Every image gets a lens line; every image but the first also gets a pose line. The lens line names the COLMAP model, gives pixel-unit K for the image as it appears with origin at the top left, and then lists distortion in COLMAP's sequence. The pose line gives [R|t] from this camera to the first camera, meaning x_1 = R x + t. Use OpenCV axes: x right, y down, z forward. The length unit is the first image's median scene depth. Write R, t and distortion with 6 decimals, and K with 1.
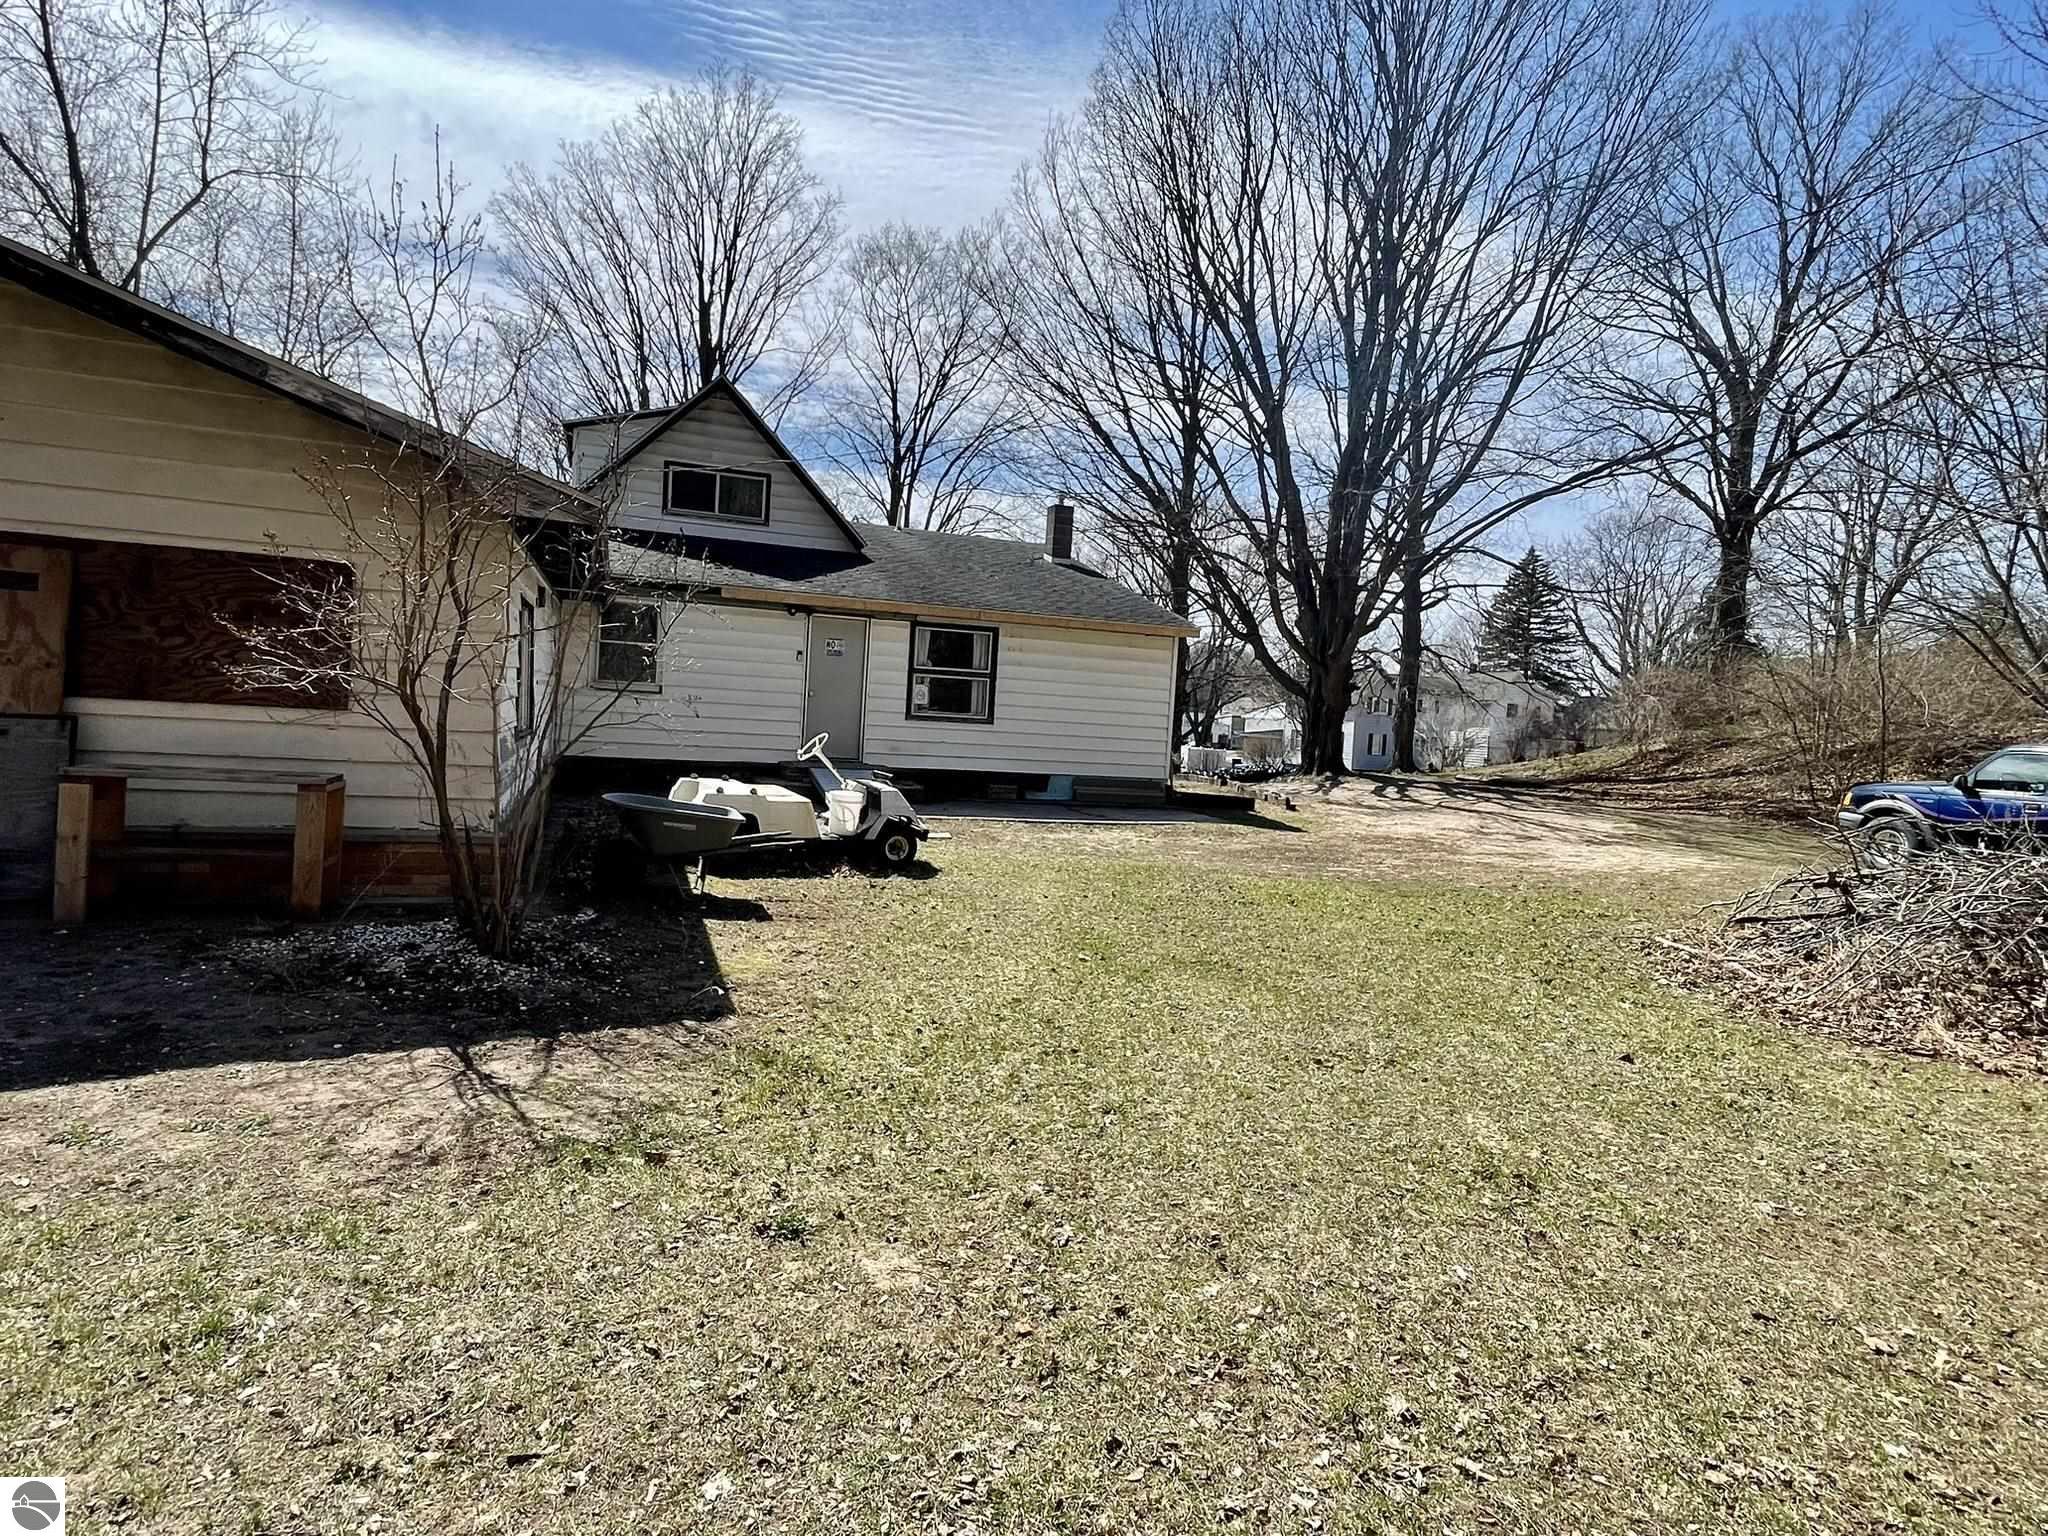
lens RADIAL K [[1073.4, 0, 1023.3], [0, 1073.4, 765.1], [0, 0, 1]] dist [0.001771, -0.001205]
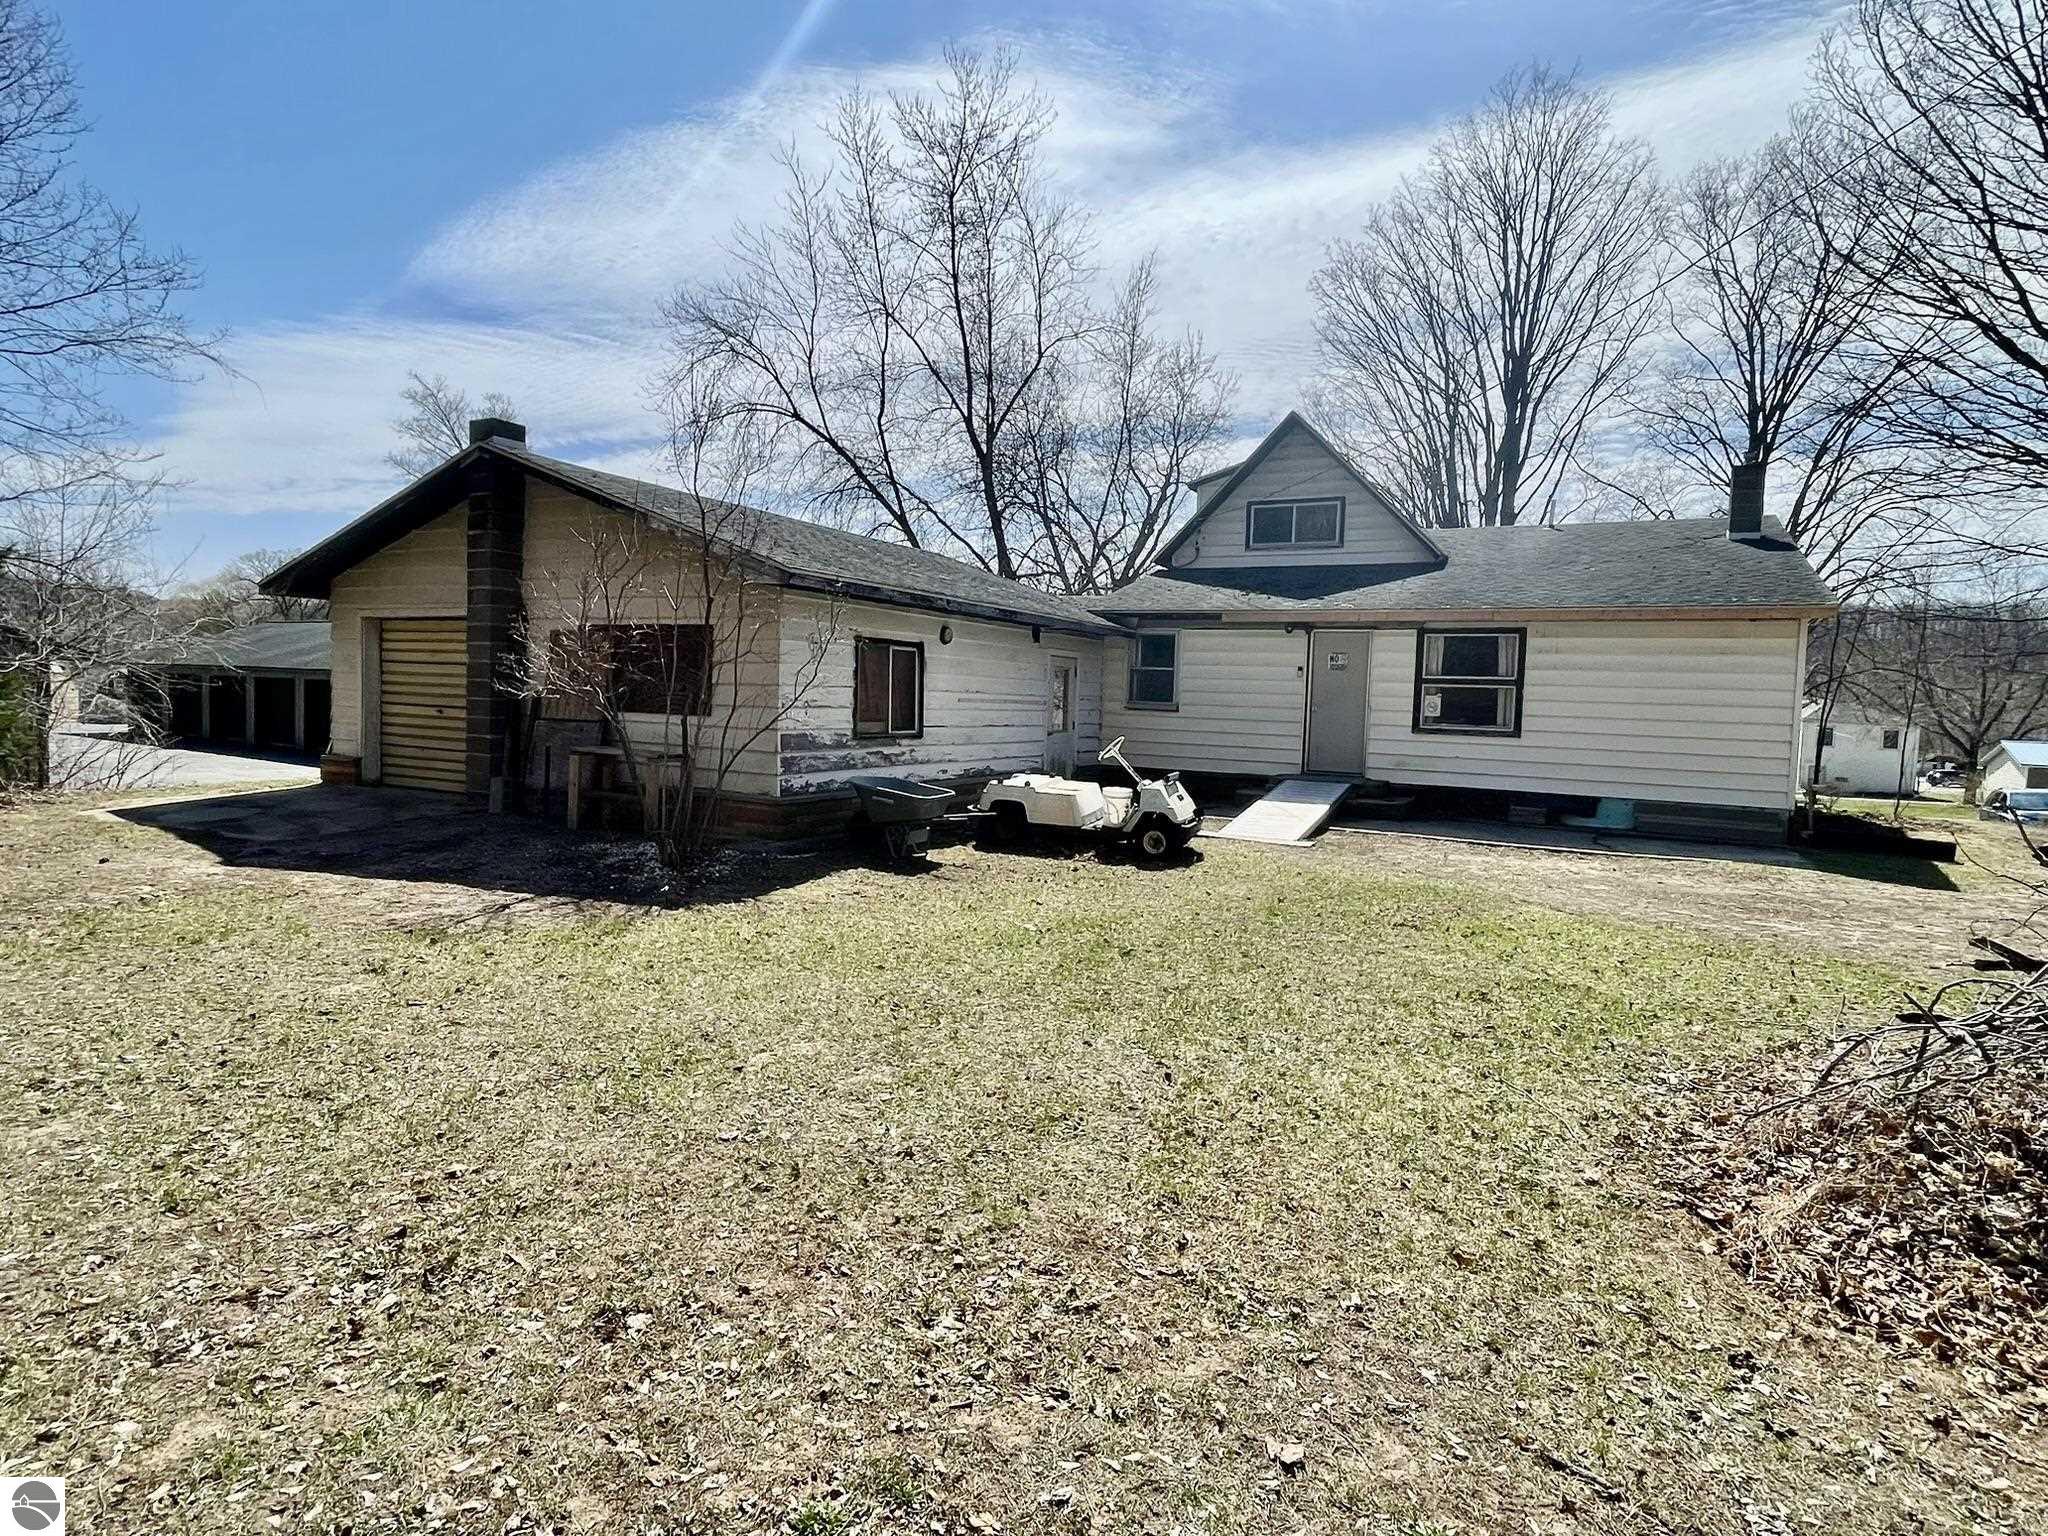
lens RADIAL K [[1073.4, 0, 1022.0], [0, 1073.4, 767.3], [0, 0, 1]] dist [0.001771, -0.001205]
pose [[0.678989, 0.010268, -0.734076, 0.350945], [-0.032914, 0.999323, -0.016465, 0.014862], [0.733410, 0.035341, 0.678867, 0.104079]]
